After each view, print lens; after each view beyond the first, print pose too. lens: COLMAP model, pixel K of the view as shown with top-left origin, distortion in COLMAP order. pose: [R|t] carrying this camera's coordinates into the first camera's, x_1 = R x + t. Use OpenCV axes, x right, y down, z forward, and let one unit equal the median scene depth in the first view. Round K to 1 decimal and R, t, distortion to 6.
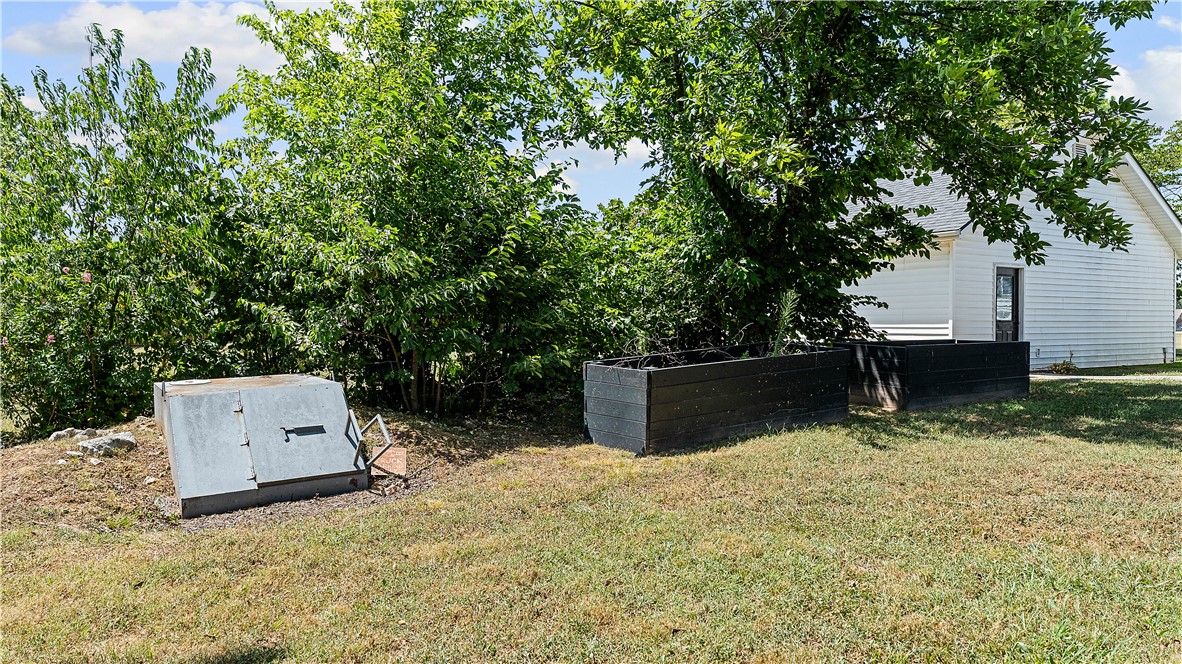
lens RADIAL K [[776.5, 0, 592.7], [0, 776.5, 329.8], [0, 0, 1]] dist [0.002154, 0.000050]
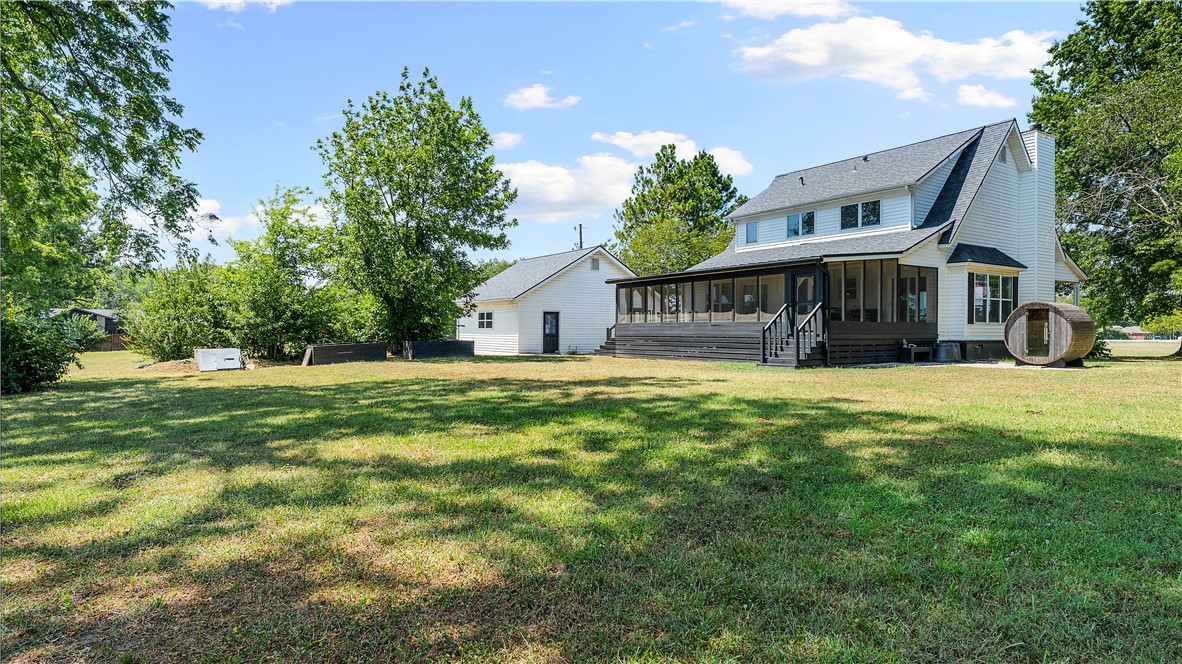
lens RADIAL K [[660.1, 0, 593.1], [0, 660.1, 330.4], [0, 0, 1]] dist [-0.005177, -0.001374]
pose [[0.998675, 0.006953, 0.050990, 1.293894], [-0.006288, 0.999893, -0.013184, 0.001490], [-0.051076, 0.012846, 0.998612, -2.456882]]
